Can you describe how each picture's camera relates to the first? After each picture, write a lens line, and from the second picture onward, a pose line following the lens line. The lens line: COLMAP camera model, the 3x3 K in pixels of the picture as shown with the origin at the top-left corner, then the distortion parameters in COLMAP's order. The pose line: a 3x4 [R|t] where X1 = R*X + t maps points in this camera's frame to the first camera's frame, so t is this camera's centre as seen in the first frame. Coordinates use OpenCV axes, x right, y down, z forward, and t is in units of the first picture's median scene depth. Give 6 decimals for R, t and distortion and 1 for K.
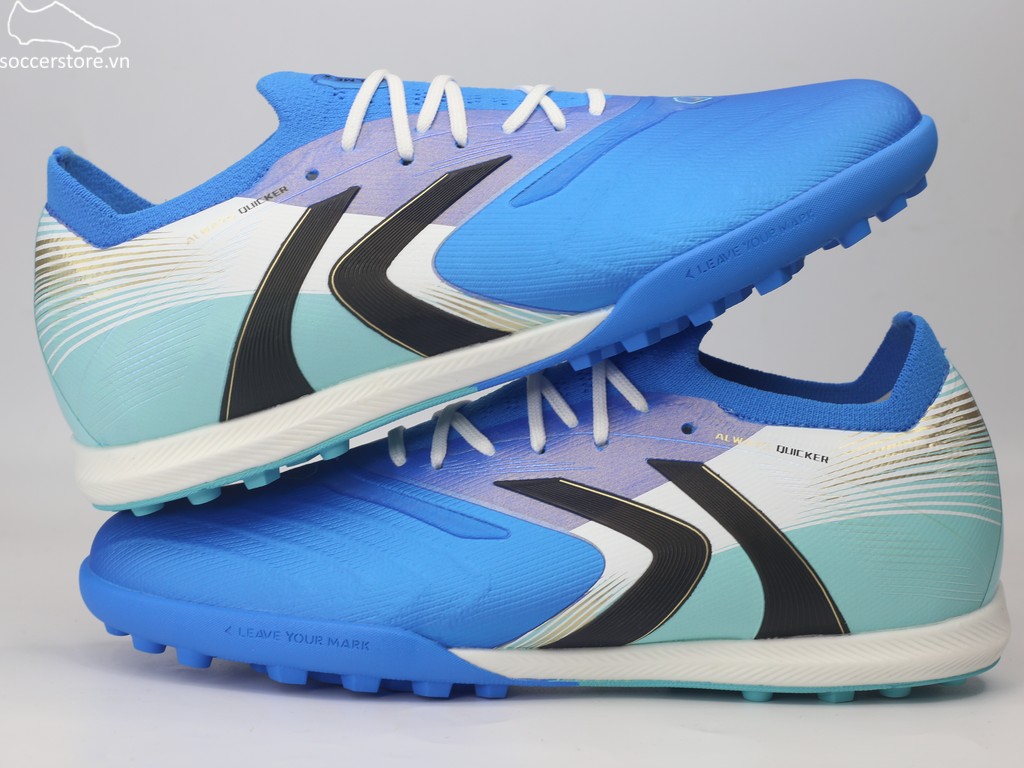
lens RADIAL K [[1764.5, 0, 512.0], [0, 1764.5, 384.0], [0, 0, 1]] dist [-0.138691, -0.058374]
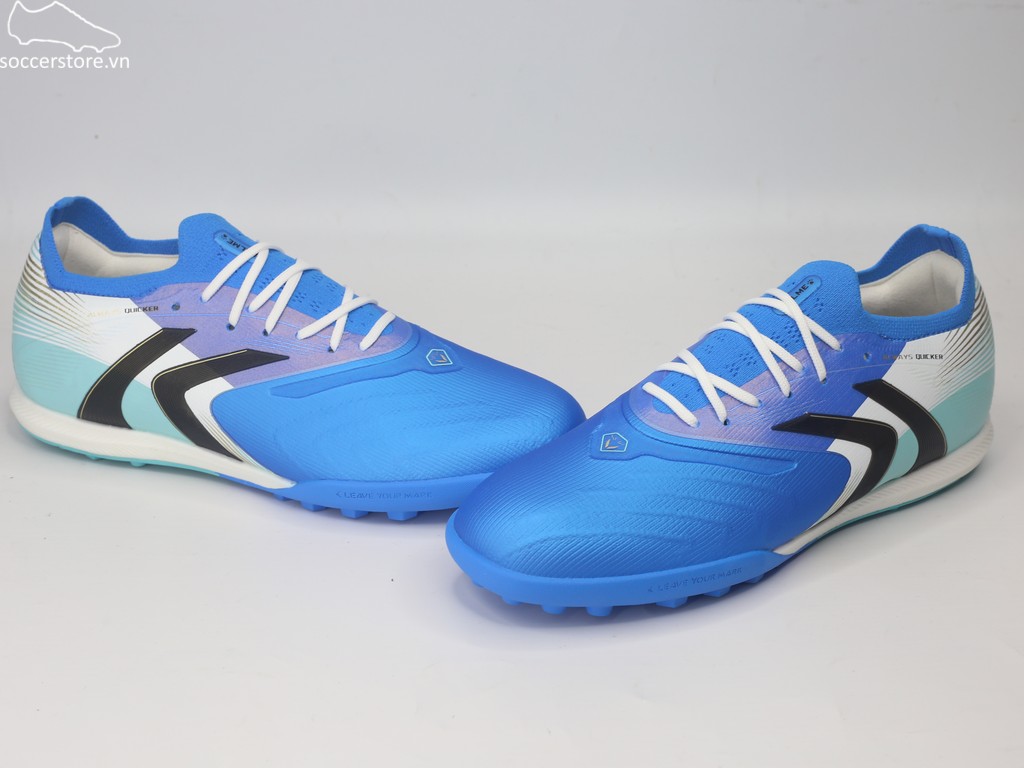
lens RADIAL K [[1764.5, 0, 512.0], [0, 1764.5, 384.0], [0, 0, 1]] dist [-0.138691, -0.058374]
pose [[0.807360, -0.265125, 0.527141, -0.915075], [0.052509, 0.922109, 0.383352, -0.529379], [-0.587718, -0.281823, 0.758395, 0.069123]]
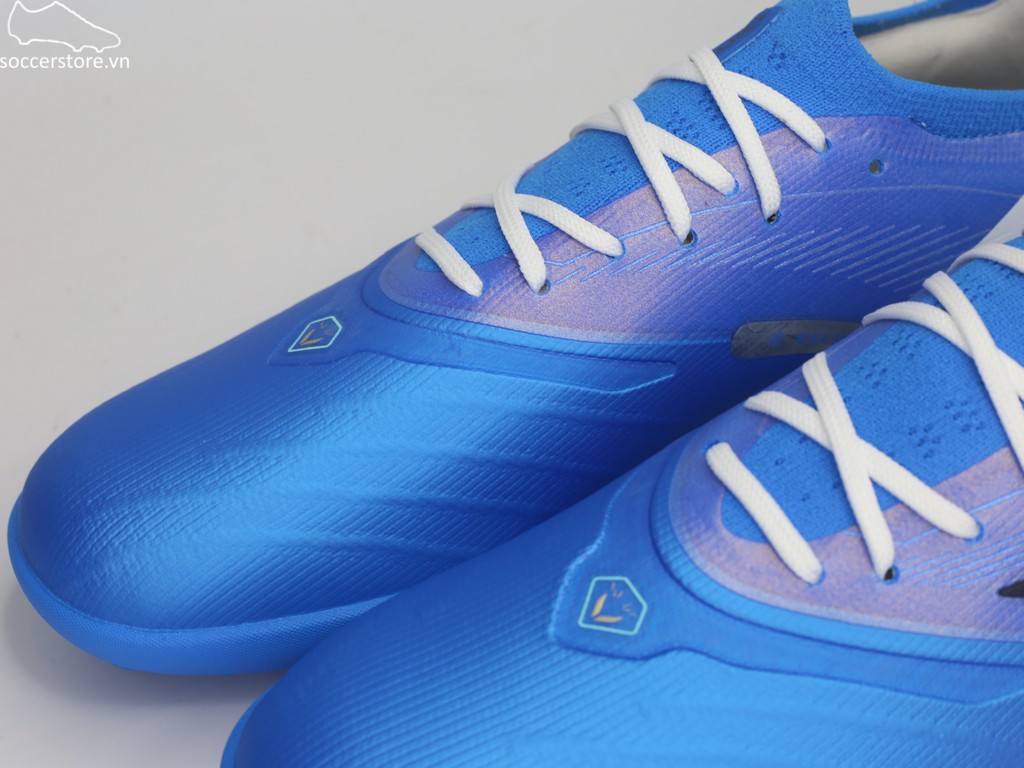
lens RADIAL K [[1890.7, 0, 512.0], [0, 1890.7, 384.0], [0, 0, 1]] dist [-0.158174, -0.163418]
pose [[0.891558, -0.310432, 0.329783, -0.342241], [0.061856, 0.804785, 0.590334, -0.381275], [-0.448663, -0.505918, 0.736715, 0.655118]]
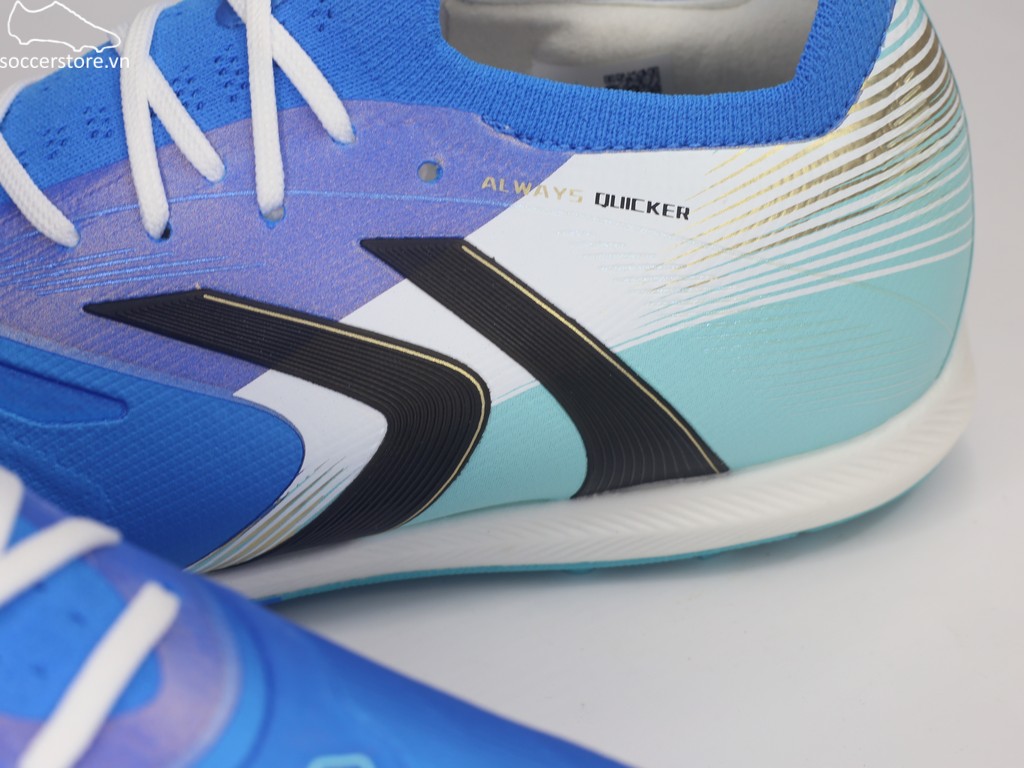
lens RADIAL K [[1890.7, 0, 512.0], [0, 1890.7, 384.0], [0, 0, 1]] dist [-0.158174, -0.163418]
pose [[0.985686, -0.126984, 0.110900, 0.053110], [0.056395, 0.868240, 0.492929, -0.203103], [-0.158882, -0.479619, 0.862973, 0.472795]]
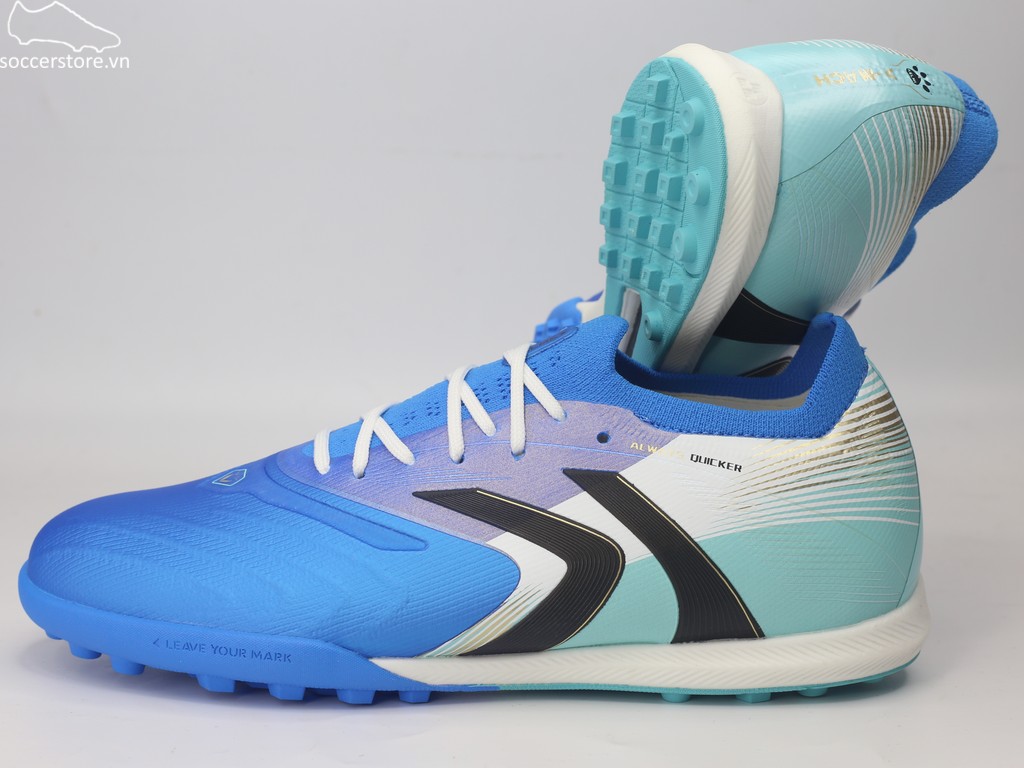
lens RADIAL K [[1764.5, 0, 512.0], [0, 1764.5, 384.0], [0, 0, 1]] dist [-0.138691, -0.058374]
pose [[0.999679, -0.015166, -0.020281, 0.069092], [0.016708, 0.996798, 0.078190, -0.086302], [0.019030, -0.078504, 0.996732, -0.007570]]
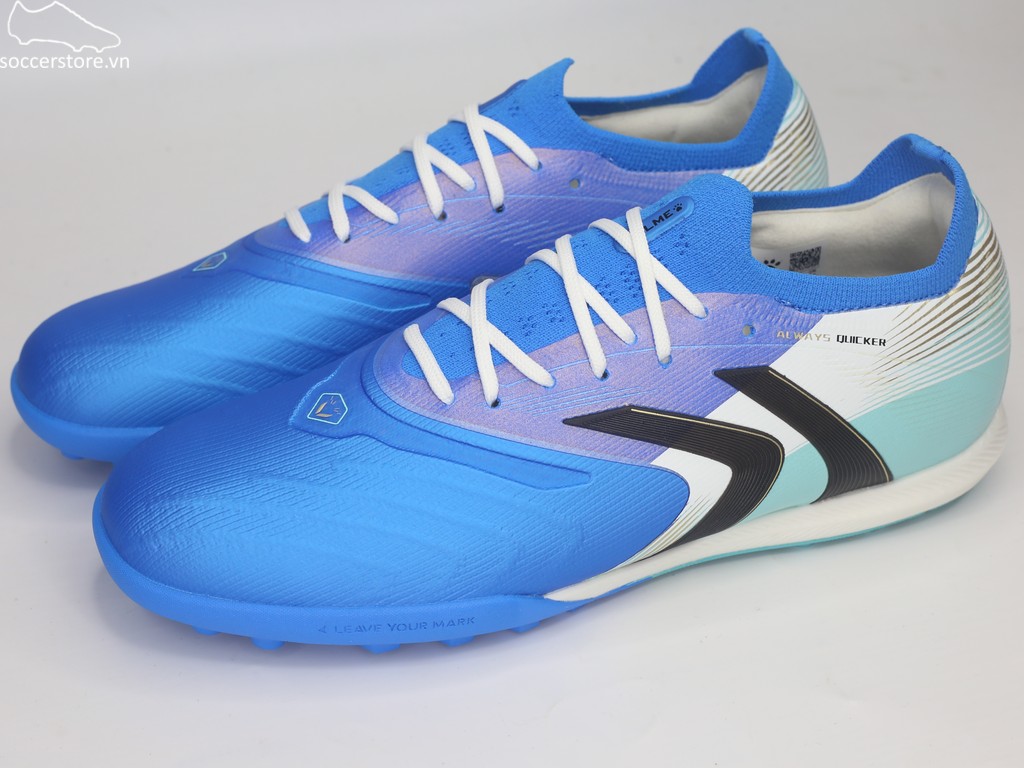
lens RADIAL K [[1764.5, 0, 512.0], [0, 1764.5, 384.0], [0, 0, 1]] dist [-0.138691, -0.058374]
pose [[0.946315, -0.203081, 0.251486, -0.273999], [0.049219, 0.859460, 0.508828, -0.450798], [-0.319476, -0.469134, 0.823315, 0.237171]]
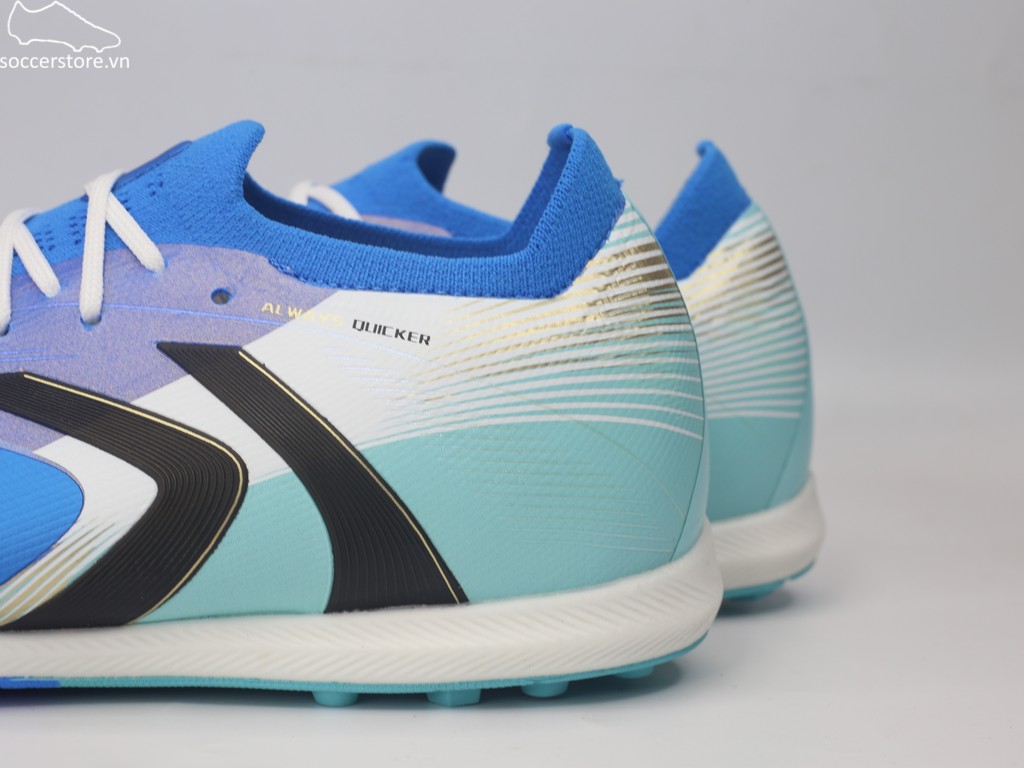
lens RADIAL K [[1890.7, 0, 512.0], [0, 1890.7, 384.0], [0, 0, 1]] dist [-0.158174, -0.163418]
pose [[0.995682, -0.010936, 0.092181, 0.144530], [0.008190, 0.999513, 0.030111, 0.038341], [-0.092465, -0.029226, 0.995287, 0.289635]]
